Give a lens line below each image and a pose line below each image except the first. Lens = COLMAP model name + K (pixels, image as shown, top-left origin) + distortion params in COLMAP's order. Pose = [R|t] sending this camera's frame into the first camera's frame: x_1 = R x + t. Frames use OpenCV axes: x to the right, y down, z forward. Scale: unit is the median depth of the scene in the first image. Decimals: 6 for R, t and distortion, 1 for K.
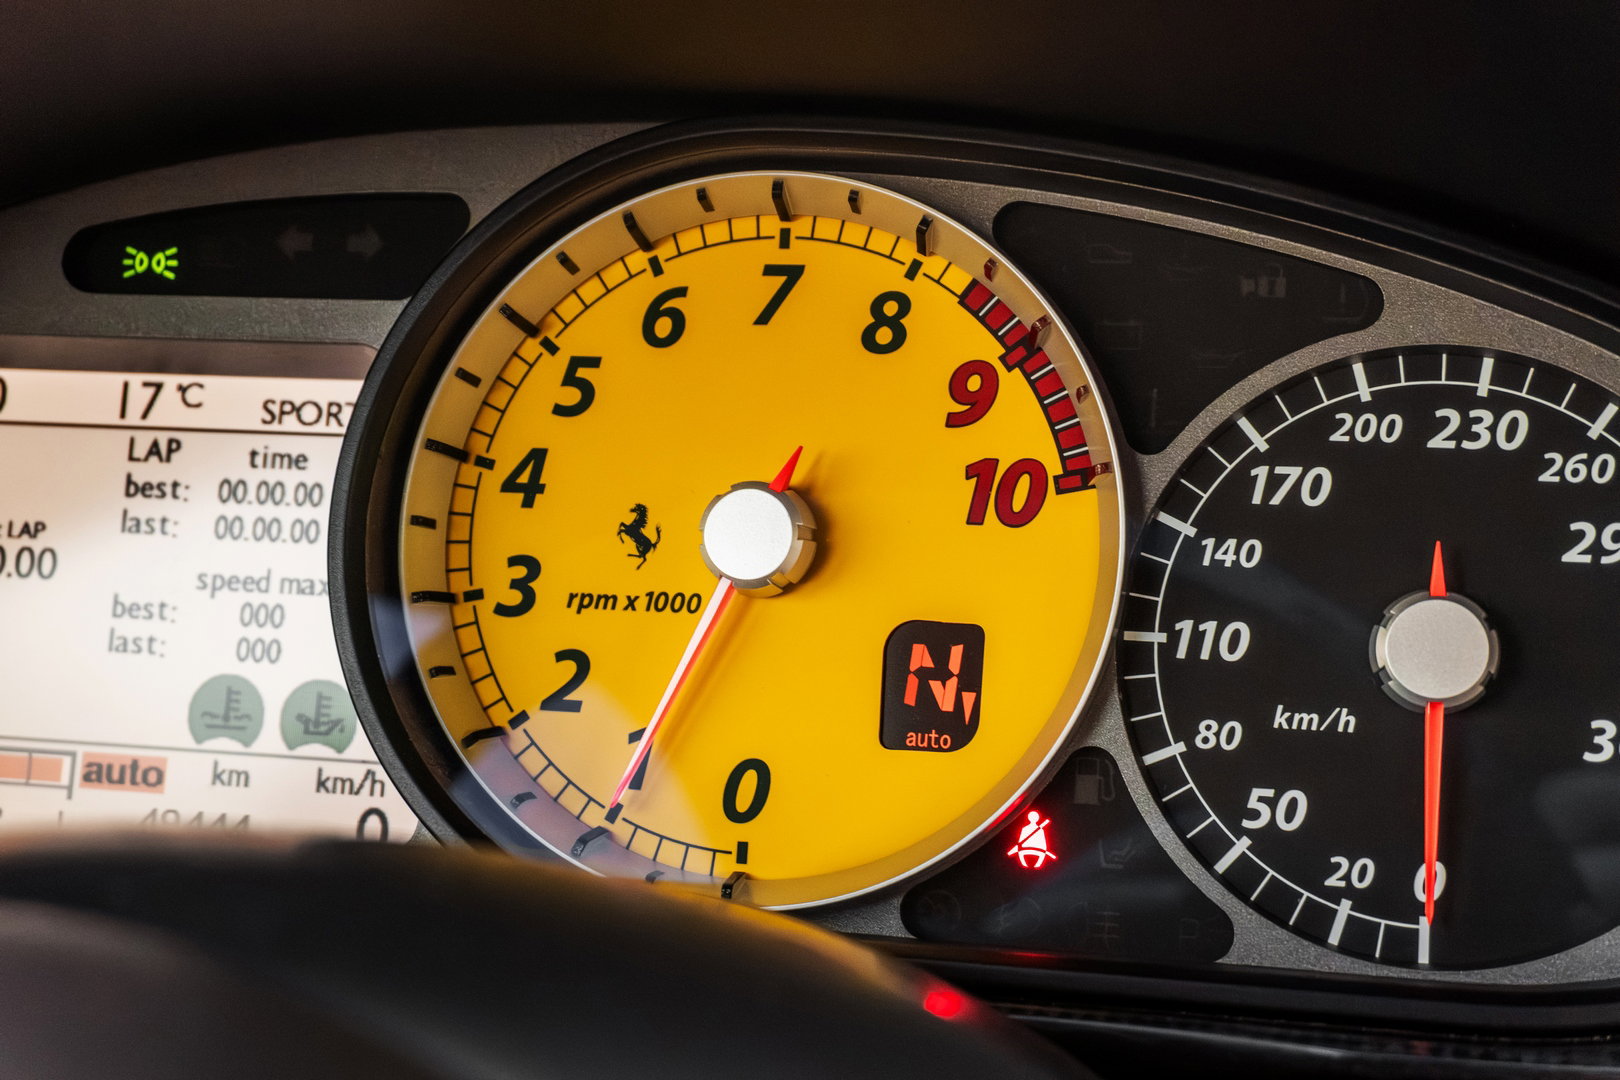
lens RADIAL K [[2209.2, 0, 810.0], [0, 2209.2, 540.0], [0, 0, 1]] dist [0.052856, 0.012933]
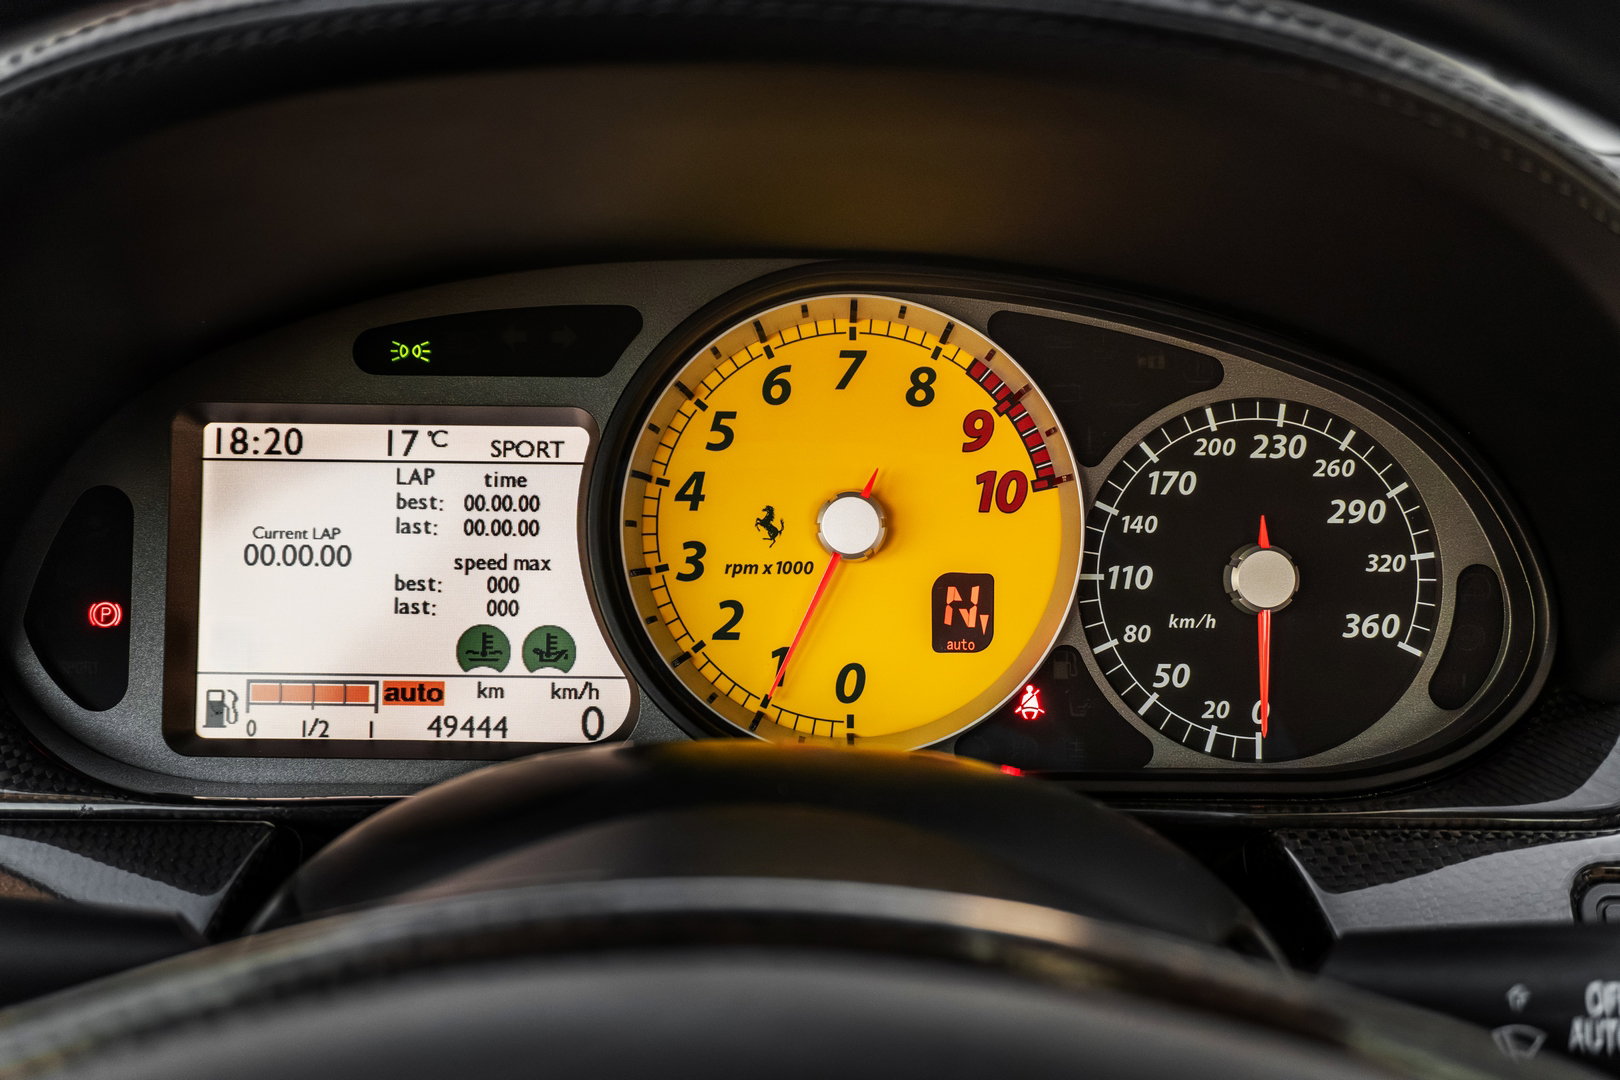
lens RADIAL K [[1907.5, 0, 810.0], [0, 1907.5, 540.0], [0, 0, 1]] dist [0.018250, 0.016650]
pose [[0.977307, -0.049561, 0.205950, -0.334929], [0.033332, 0.996113, 0.081537, -0.103572], [-0.209191, -0.072822, 0.975160, -0.337491]]
